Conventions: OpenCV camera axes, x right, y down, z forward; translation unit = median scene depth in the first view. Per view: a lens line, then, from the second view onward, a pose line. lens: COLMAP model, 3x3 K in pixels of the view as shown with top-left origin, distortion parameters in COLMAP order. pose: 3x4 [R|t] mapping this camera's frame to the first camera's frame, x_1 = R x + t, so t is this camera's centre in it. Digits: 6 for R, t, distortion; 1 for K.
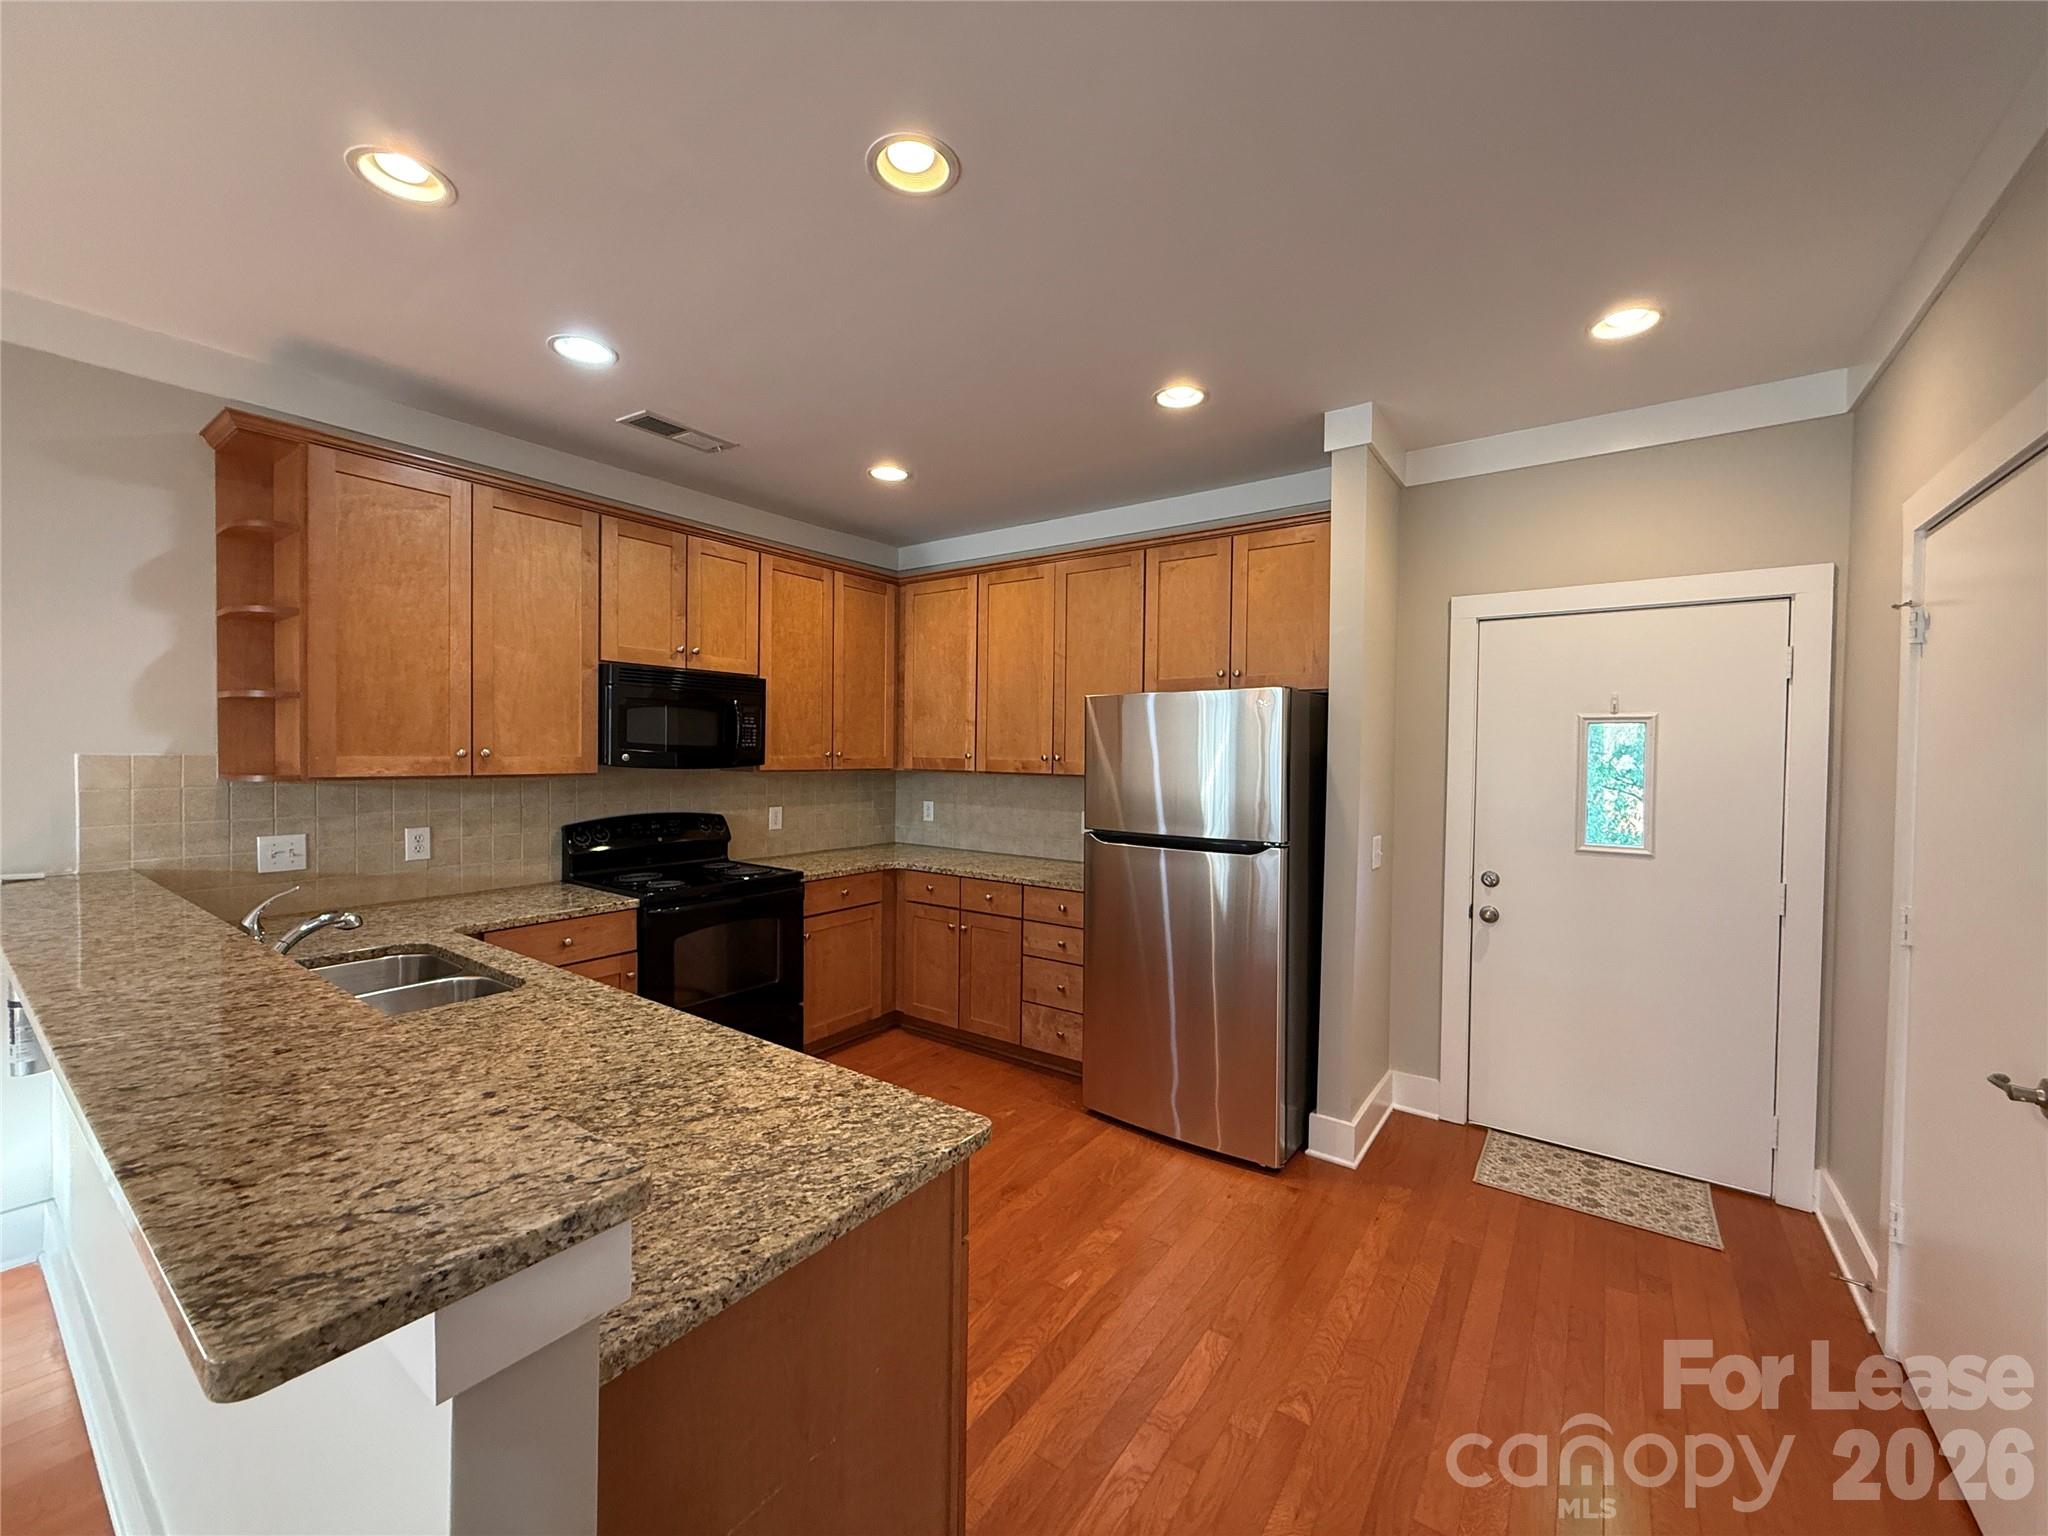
lens RADIAL K [[815.1, 0, 1024.1], [0, 815.1, 766.1], [0, 0, 1]] dist [-0.000277, 0.000345]
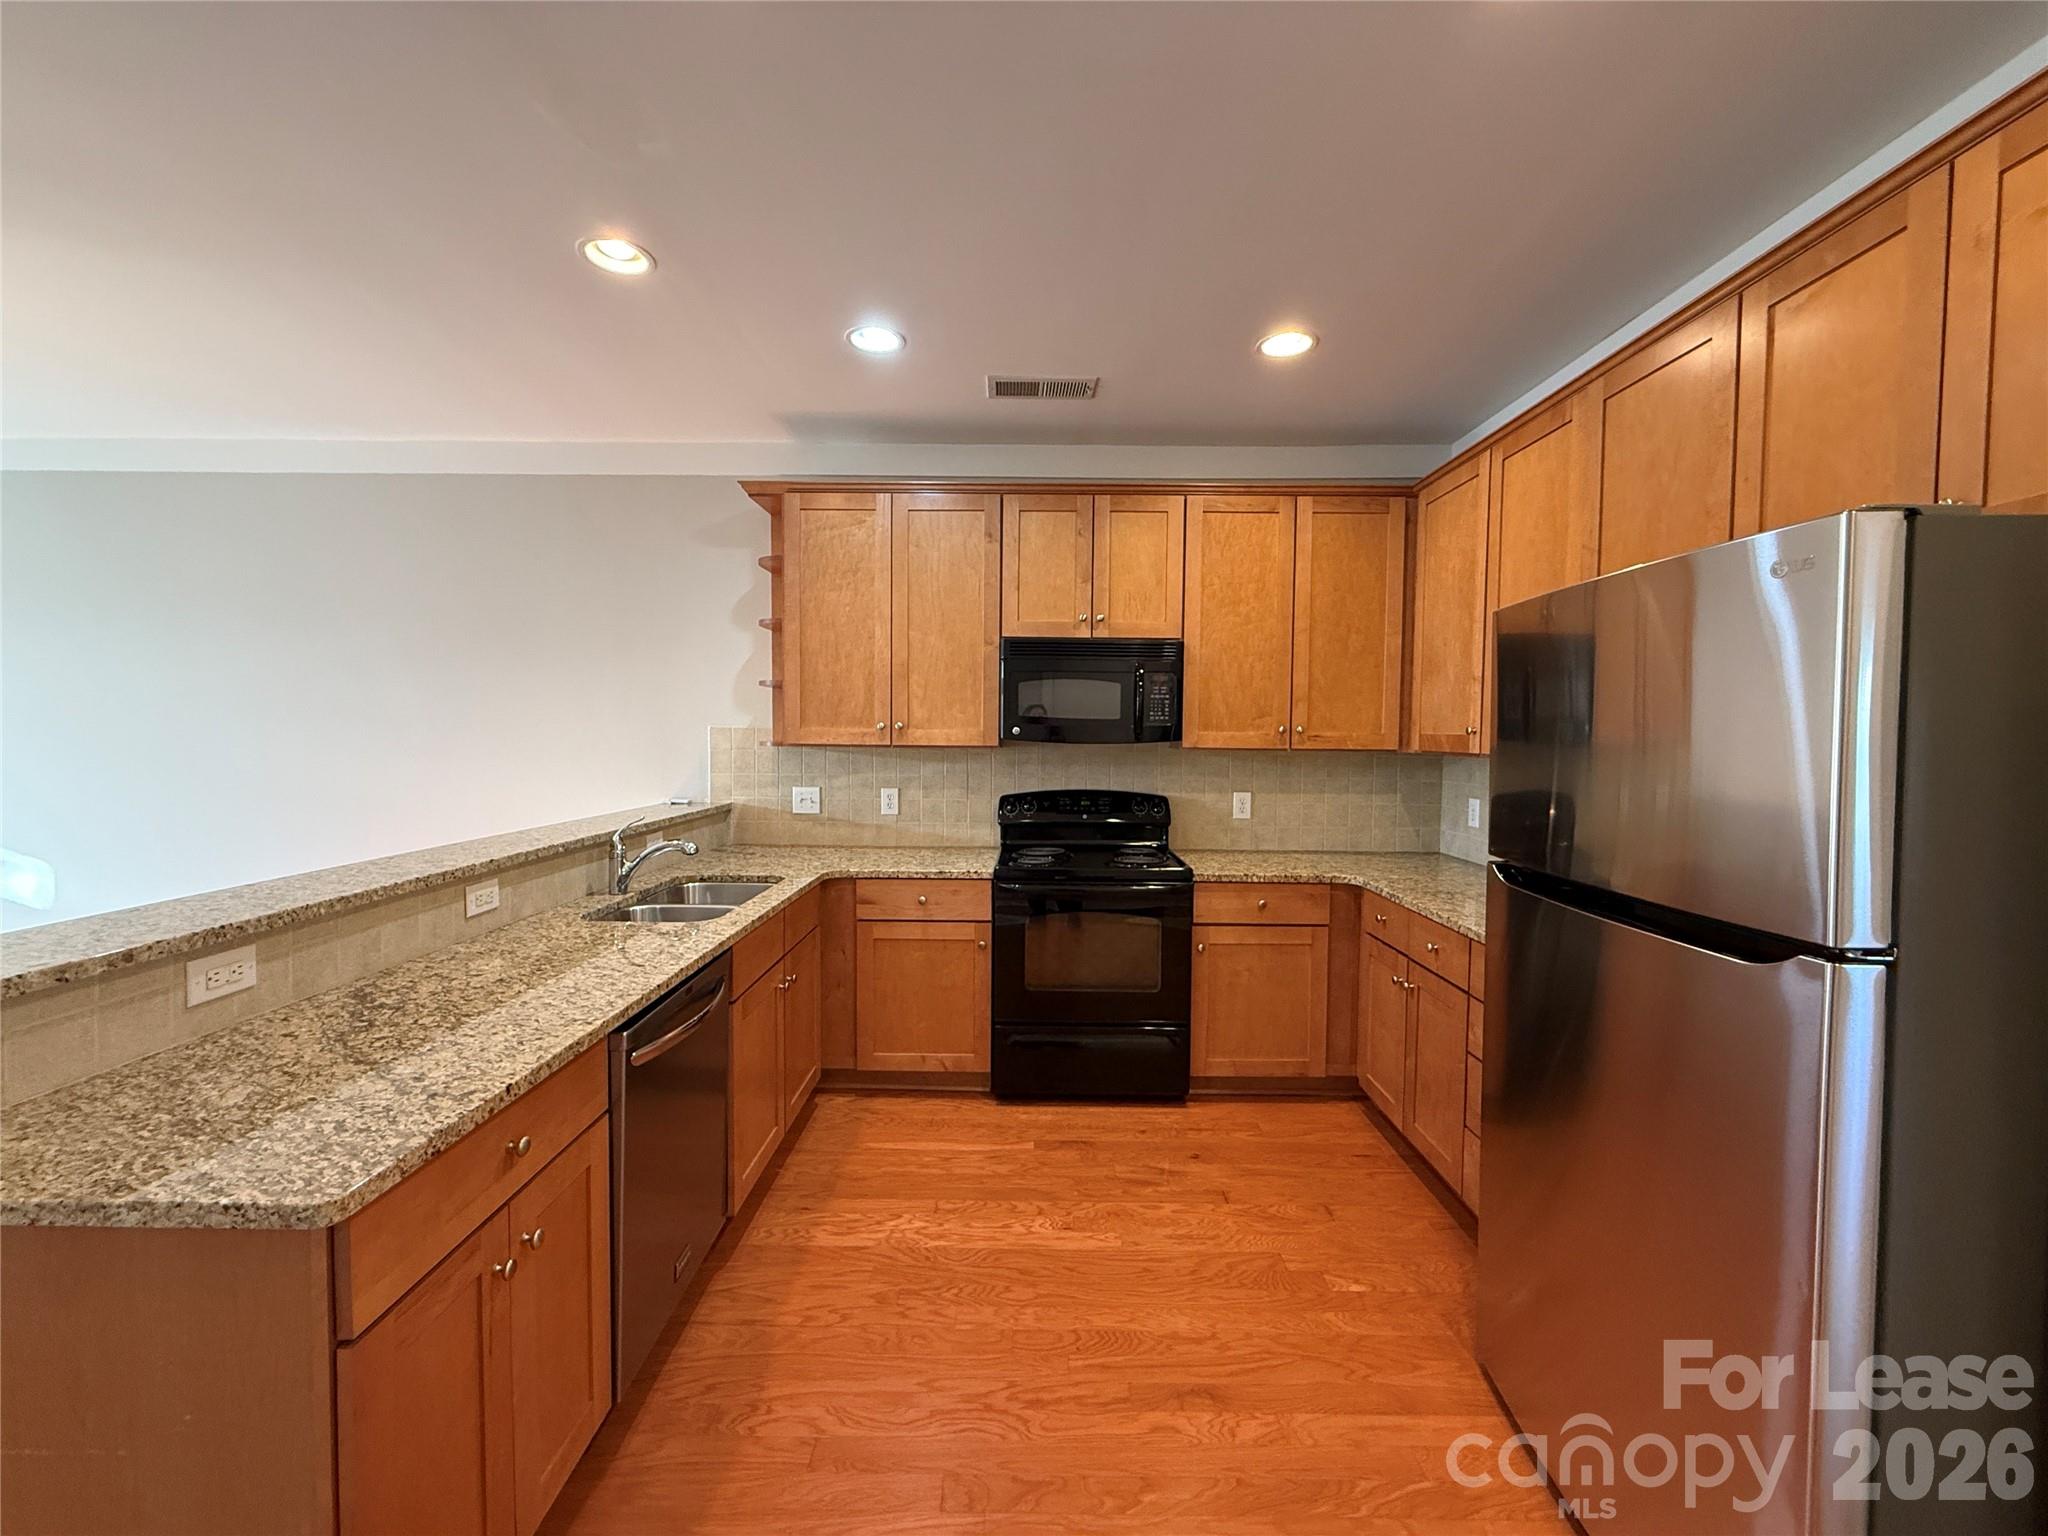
lens RADIAL K [[815.1, 0, 1024.1], [0, 815.1, 766.1], [0, 0, 1]] dist [-0.000277, 0.000345]
pose [[0.573194, 0.028212, -0.818934, 0.357695], [-0.018992, 0.999596, 0.021143, 0.012108], [0.819200, 0.003434, 0.573498, 0.442402]]
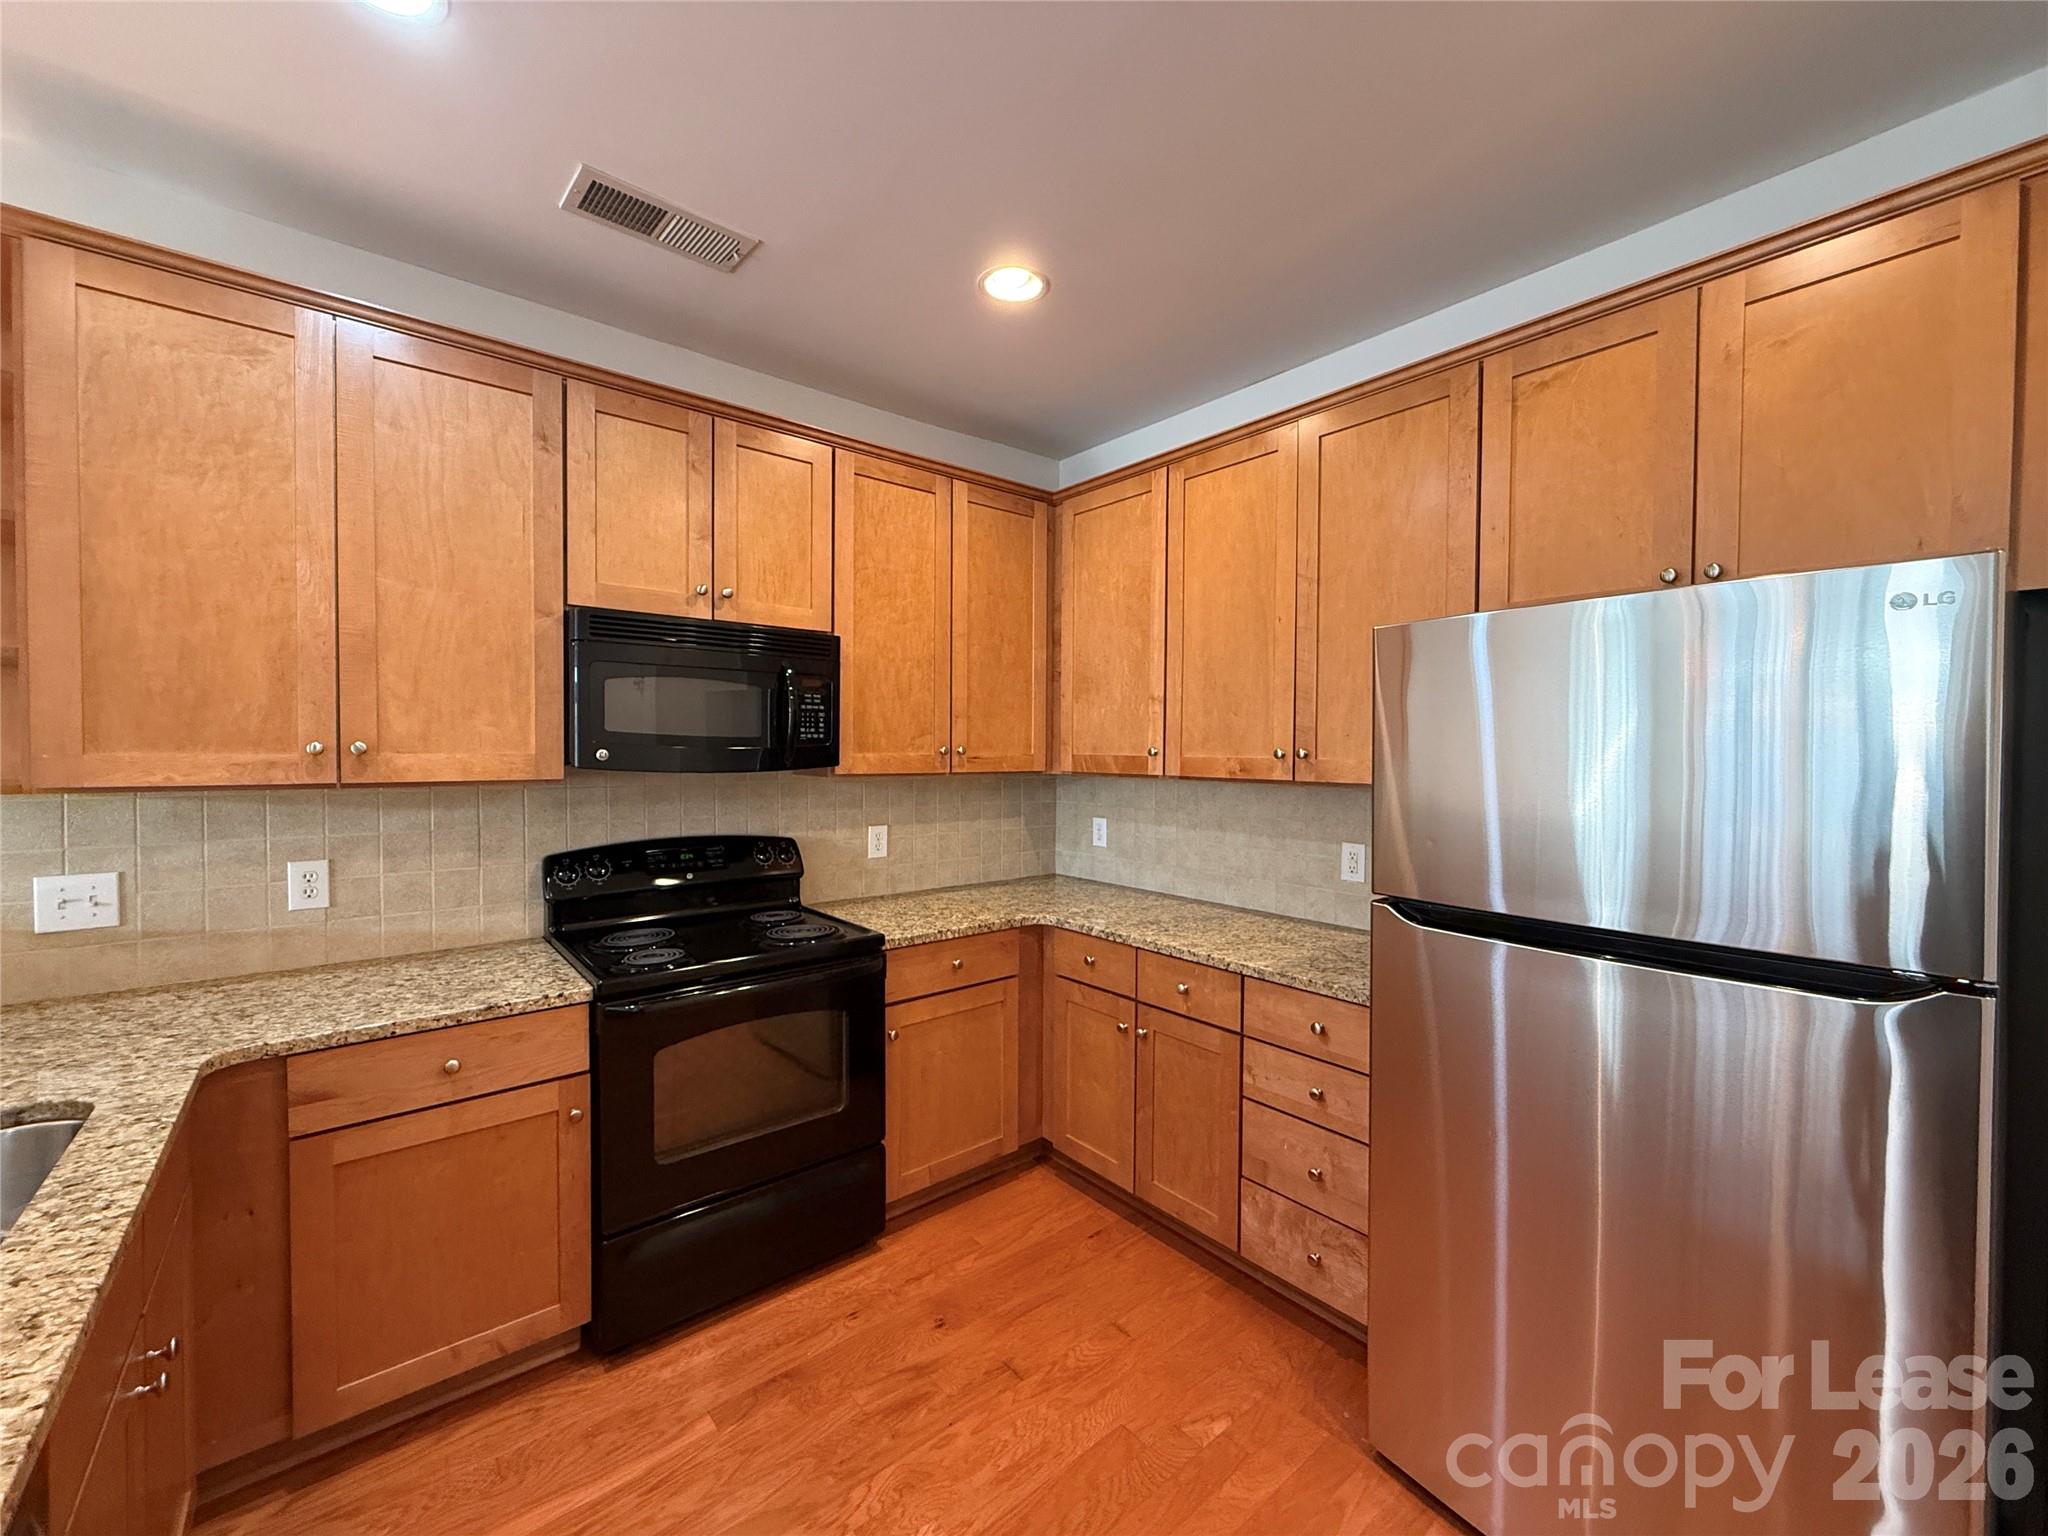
lens RADIAL K [[815.1, 0, 1024.1], [0, 815.1, 766.1], [0, 0, 1]] dist [-0.000277, 0.000345]
pose [[0.967566, -0.001003, -0.252617, -0.006231], [0.000751, 0.999999, -0.001092, -0.000876], [0.252618, 0.000867, 0.967566, 0.479078]]
